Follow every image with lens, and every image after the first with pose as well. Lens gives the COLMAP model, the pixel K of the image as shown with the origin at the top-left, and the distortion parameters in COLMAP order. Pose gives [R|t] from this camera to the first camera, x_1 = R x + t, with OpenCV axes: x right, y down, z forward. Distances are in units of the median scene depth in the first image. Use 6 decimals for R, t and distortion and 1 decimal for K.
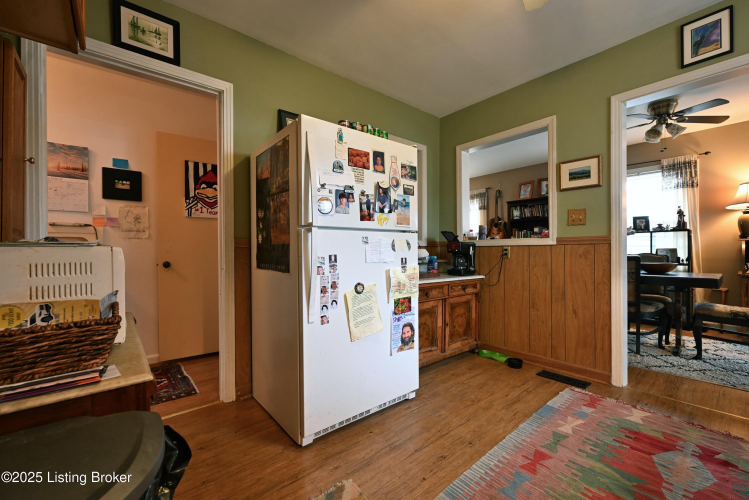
lens RADIAL K [[312.4, 0, 374.8], [0, 312.4, 251.1], [0, 0, 1]] dist [-0.000462, -0.000026]
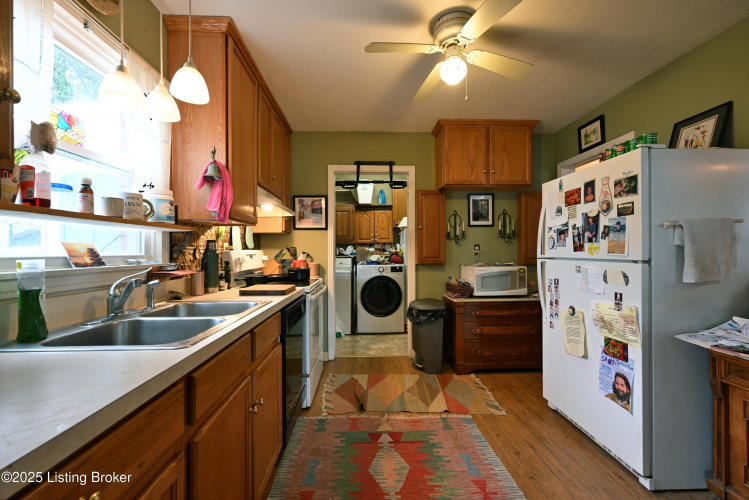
lens RADIAL K [[312.9, 0, 373.9], [0, 312.9, 250.6], [0, 0, 1]] dist [-0.000561, -0.000246]
pose [[-0.611021, 0.009846, -0.791554, 1.149004], [0.006092, 0.999952, 0.007735, -0.101779], [0.791591, -0.000096, -0.611051, 0.994614]]
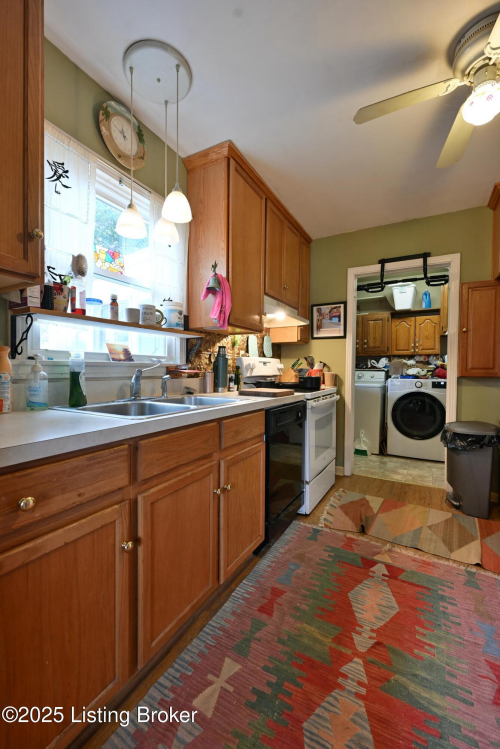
lens RADIAL K [[312.9, 0, 251.0], [0, 312.9, 375.2], [0, 0, 1]] dist [-0.000561, -0.000246]
pose [[-0.933295, 0.008197, -0.359017, 0.983949], [-0.001715, 0.999626, 0.027281, -0.055315], [0.359106, 0.026077, -0.932932, 1.079627]]
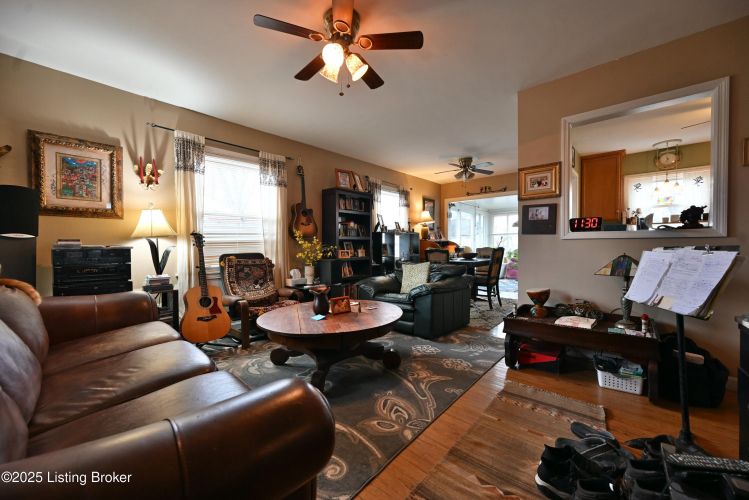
lens RADIAL K [[290.6, 0, 373.4], [0, 290.6, 250.7], [0, 0, 1]] dist [-0.000249, 0.000047]
pose [[-0.132333, -0.012882, 0.991122, -0.966969], [0.011472, 0.999829, 0.014527, -0.002689], [-0.991139, 0.013292, -0.132163, 2.780986]]
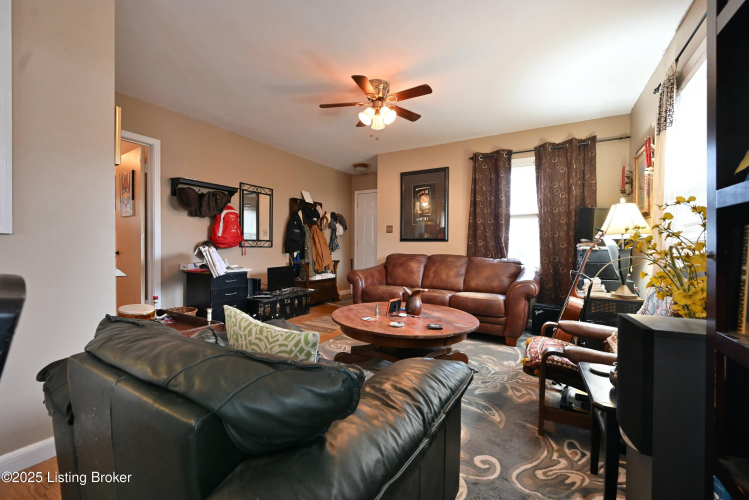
lens RADIAL K [[305.9, 0, 374.5], [0, 305.9, 250.0], [0, 0, 1]] dist [-0.000345, -0.000005]
pose [[0.328684, 0.020152, -0.944225, 1.397127], [-0.017197, 0.999734, 0.015350, -0.006570], [0.944284, 0.011192, 0.328943, 2.265518]]
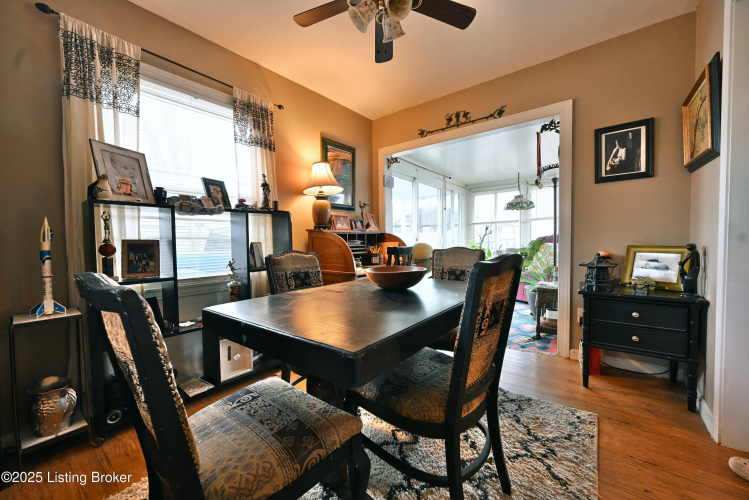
lens RADIAL K [[293.8, 0, 373.6], [0, 293.8, 240.5], [0, 0, 1]] dist [0.000657, 0.000157]
pose [[-0.199554, 0.010271, 0.979833, 0.725911], [0.024405, 0.999687, -0.005509, -0.007726], [-0.979583, 0.022814, -0.199742, 1.826765]]
